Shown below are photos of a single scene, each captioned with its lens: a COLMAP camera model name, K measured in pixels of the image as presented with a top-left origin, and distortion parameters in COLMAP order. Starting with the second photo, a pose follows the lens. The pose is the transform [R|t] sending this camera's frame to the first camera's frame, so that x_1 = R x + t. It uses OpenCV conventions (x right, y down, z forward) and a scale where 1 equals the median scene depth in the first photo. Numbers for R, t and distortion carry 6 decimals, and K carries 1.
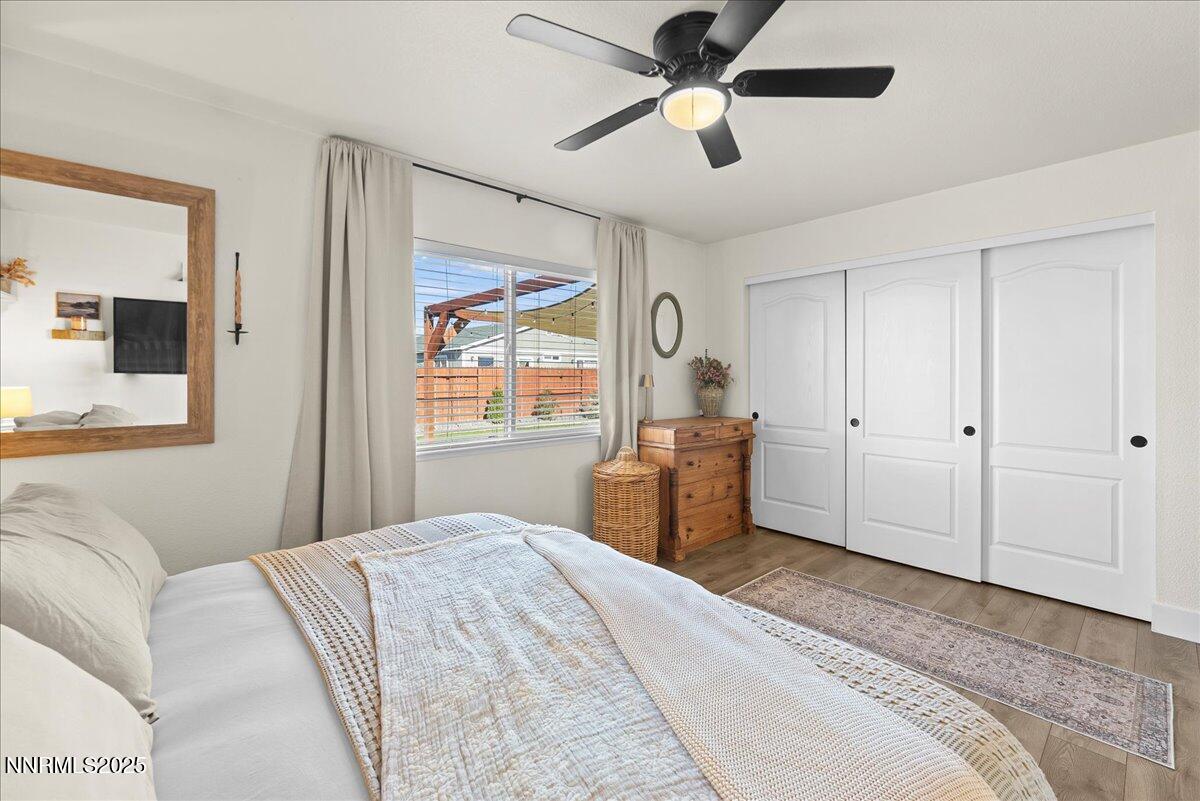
lens RADIAL K [[519.7, 0, 610.4], [0, 519.7, 377.6], [0, 0, 1]] dist [0.002291, 0.000470]
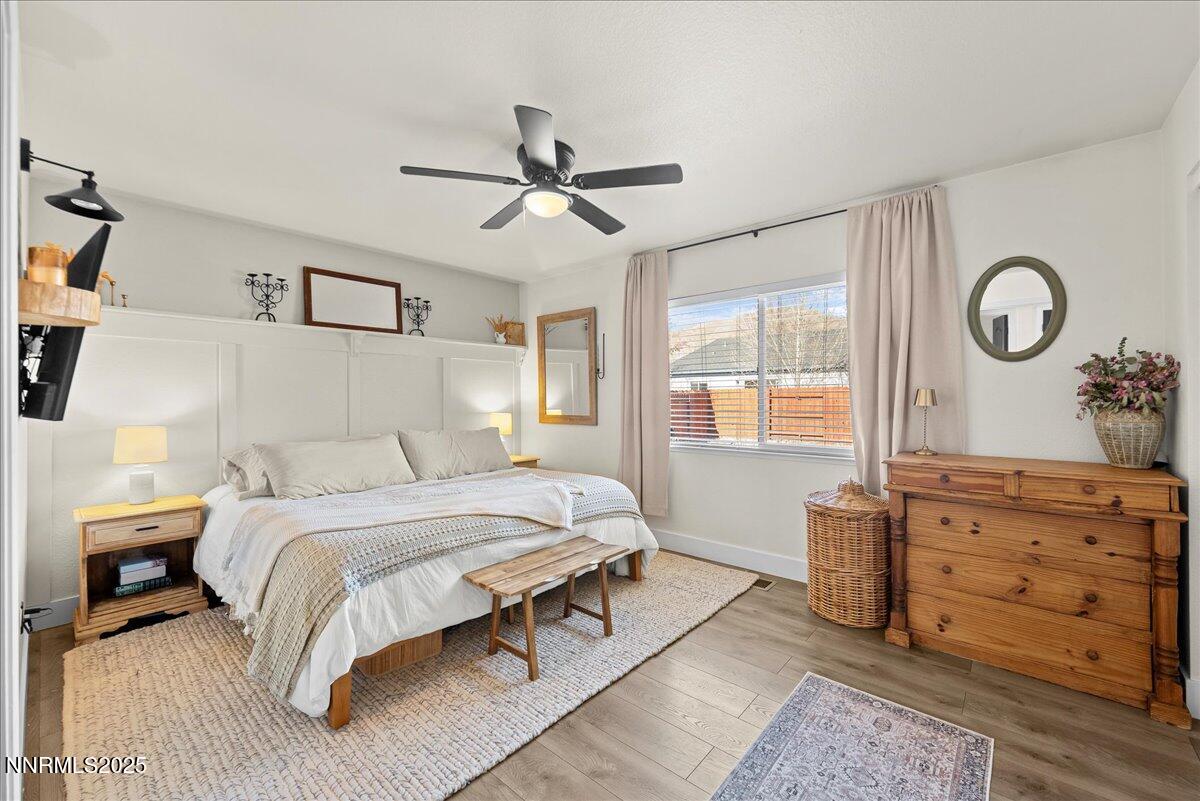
lens RADIAL K [[478.9, 0, 600.9], [0, 478.9, 397.2], [0, 0, 1]] dist [0.001283, 0.000177]
pose [[0.102760, 0.001950, -0.994704, 0.732152], [0.000403, 0.999998, 0.002002, 0.004755], [0.994706, -0.000607, 0.102759, 0.503585]]
